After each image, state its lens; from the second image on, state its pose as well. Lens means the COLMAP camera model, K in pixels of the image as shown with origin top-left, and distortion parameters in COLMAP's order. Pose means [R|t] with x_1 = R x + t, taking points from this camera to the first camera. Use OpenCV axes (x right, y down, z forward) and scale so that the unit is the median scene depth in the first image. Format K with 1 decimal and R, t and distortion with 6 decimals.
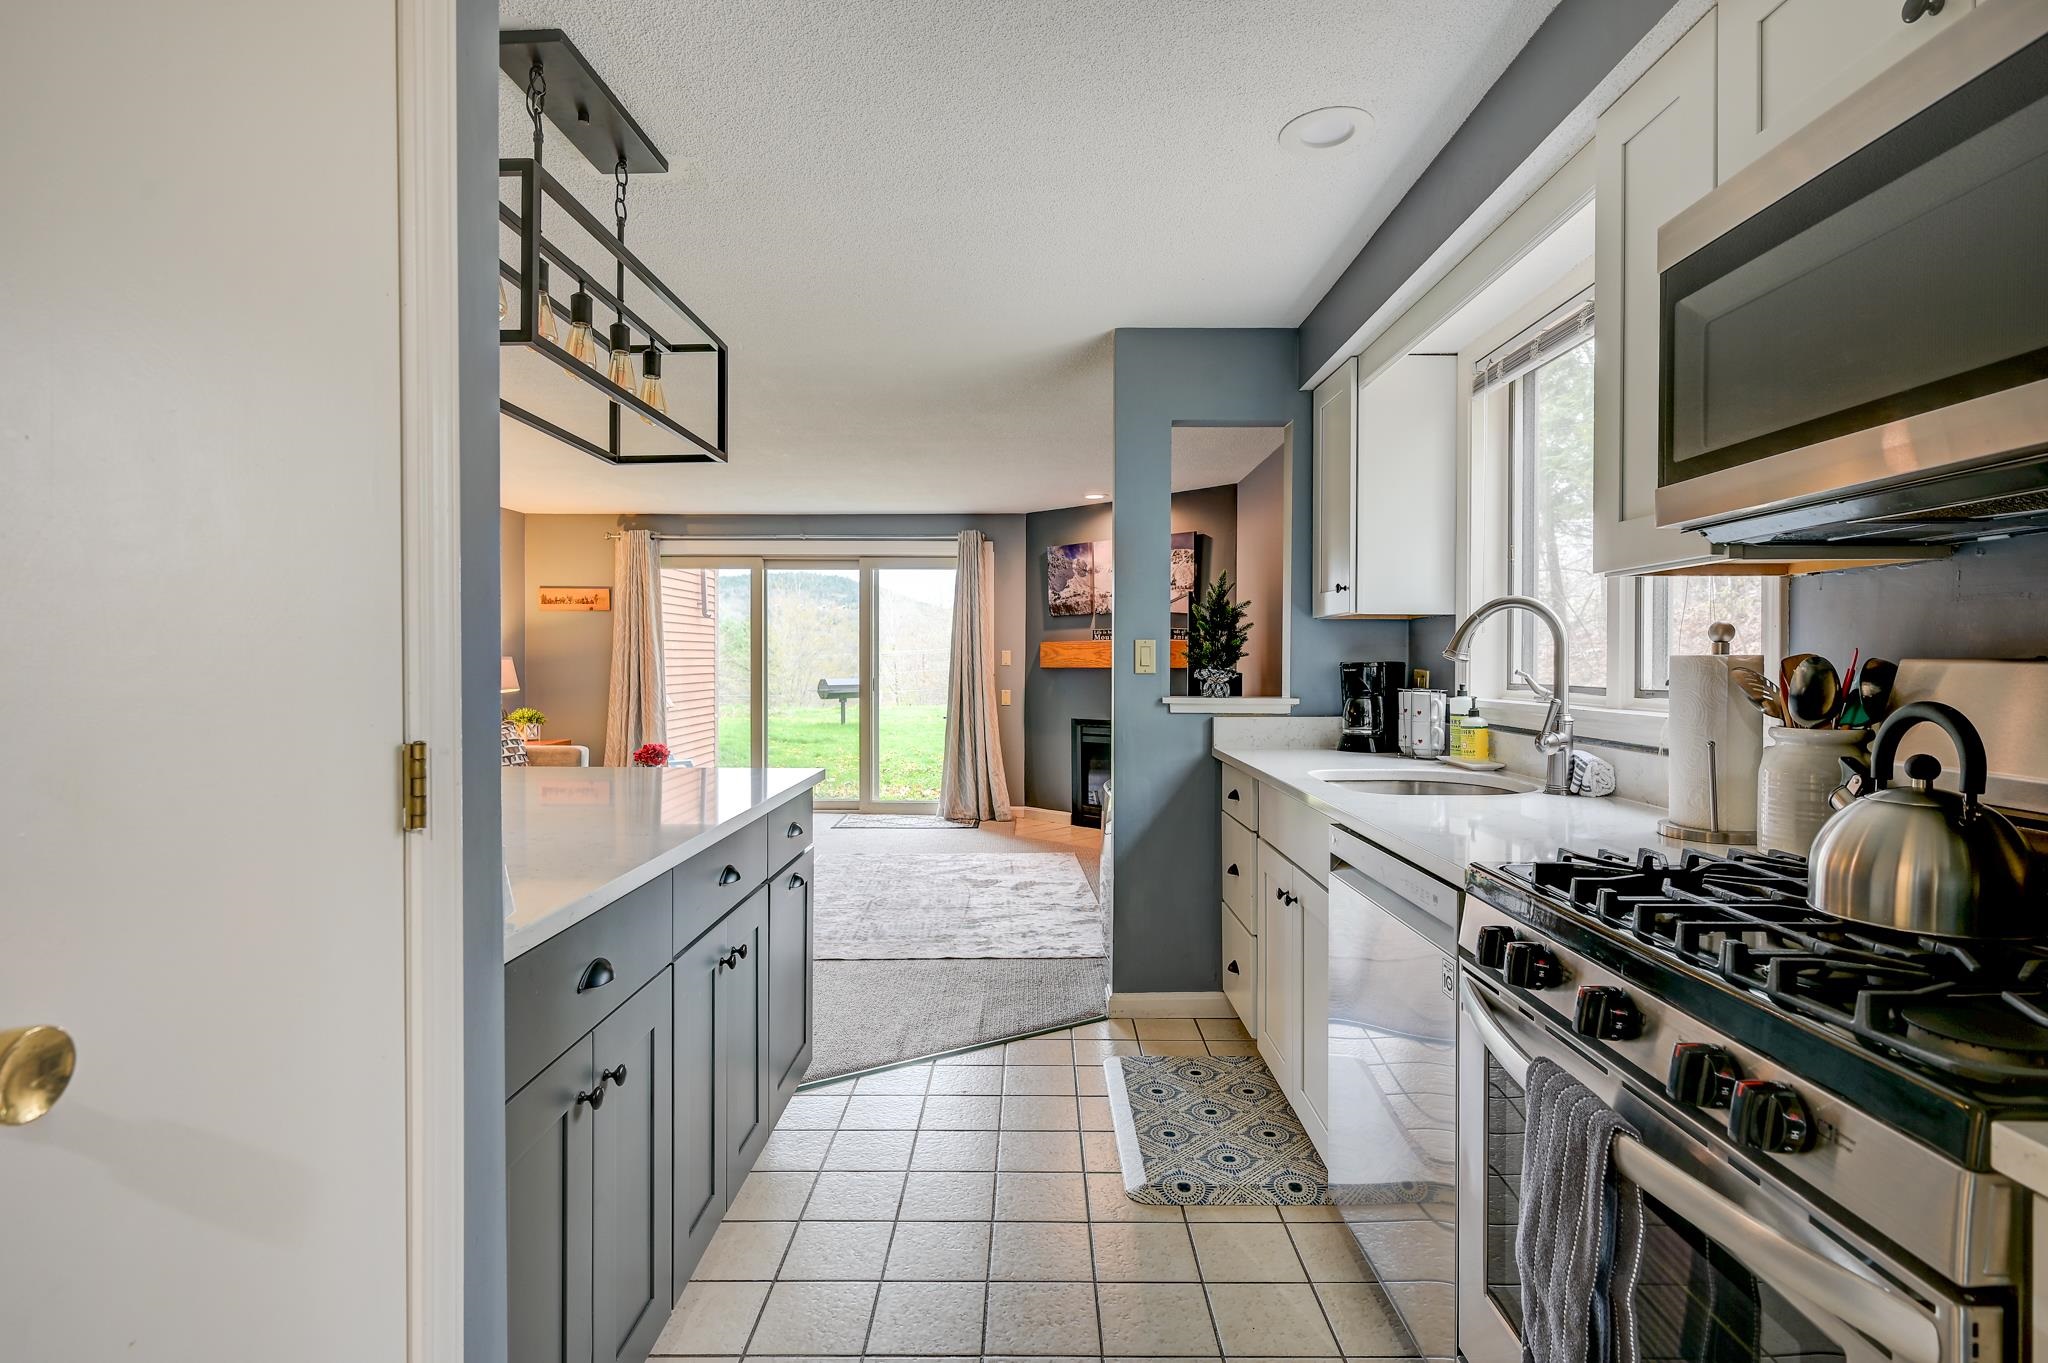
lens RADIAL K [[1011.2, 0, 1026.0], [0, 1011.2, 674.3], [0, 0, 1]] dist [-0.001136, 0.001812]
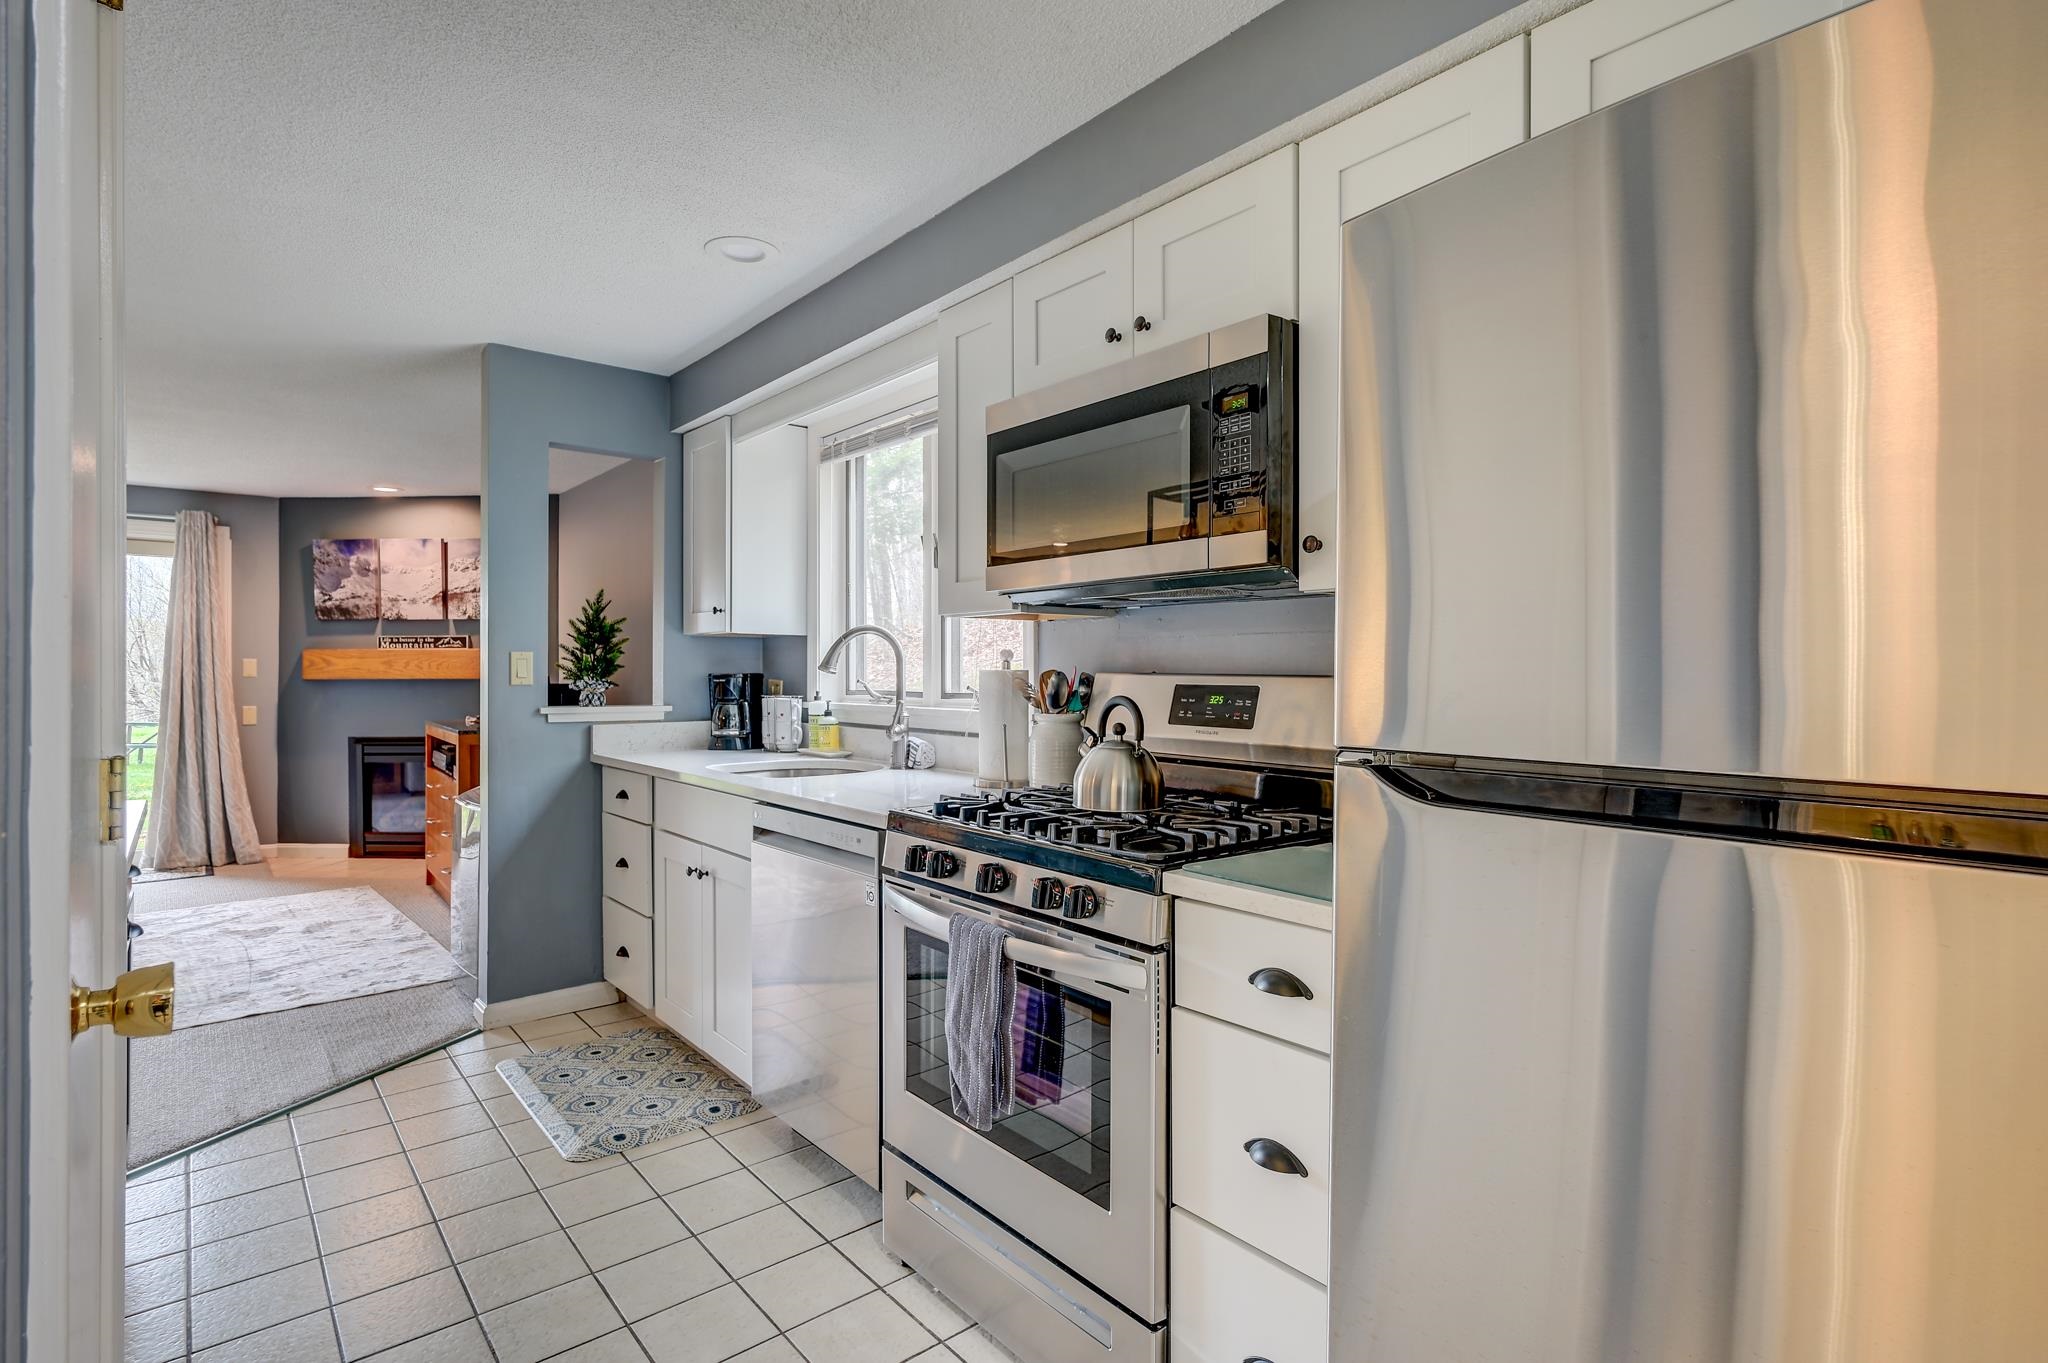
lens RADIAL K [[1011.2, 0, 1026.0], [0, 1011.2, 674.3], [0, 0, 1]] dist [-0.001136, 0.001812]
pose [[0.765314, -0.002960, 0.643650, -0.163243], [0.008629, 0.999947, -0.005662, -0.001550], [-0.643599, 0.009887, 0.765299, -0.122045]]
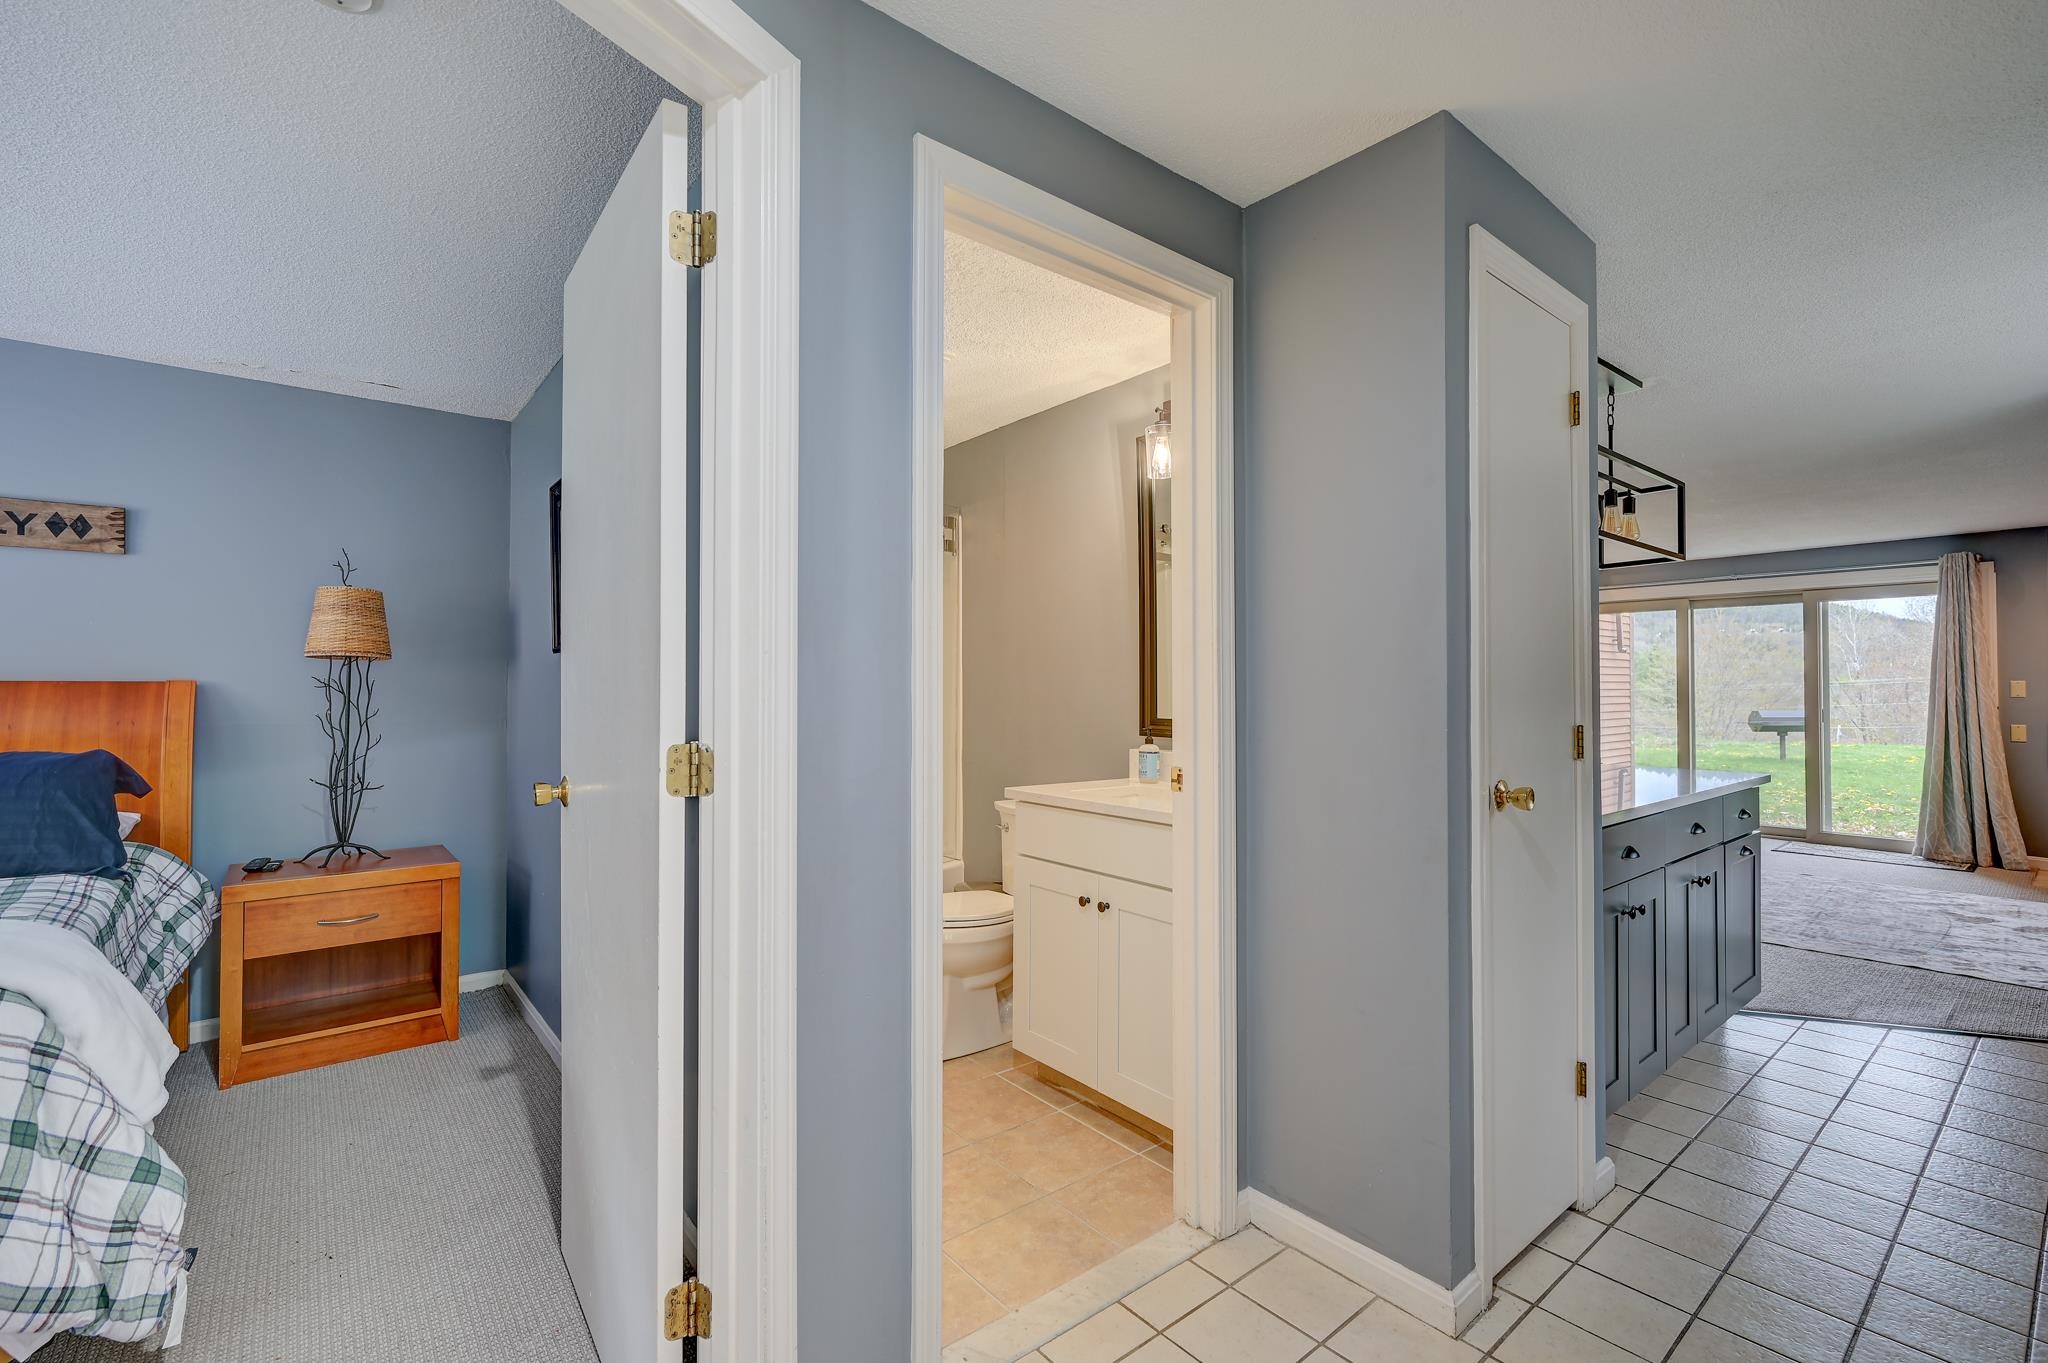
lens RADIAL K [[897.5, 0, 1022.8], [0, 897.5, 674.5], [0, 0, 1]] dist [0.000320, -0.000024]
pose [[0.637099, -0.015332, -0.770629, 0.078607], [-0.009432, 0.999572, -0.027684, 0.003372], [0.770724, 0.024907, 0.636682, -0.463862]]
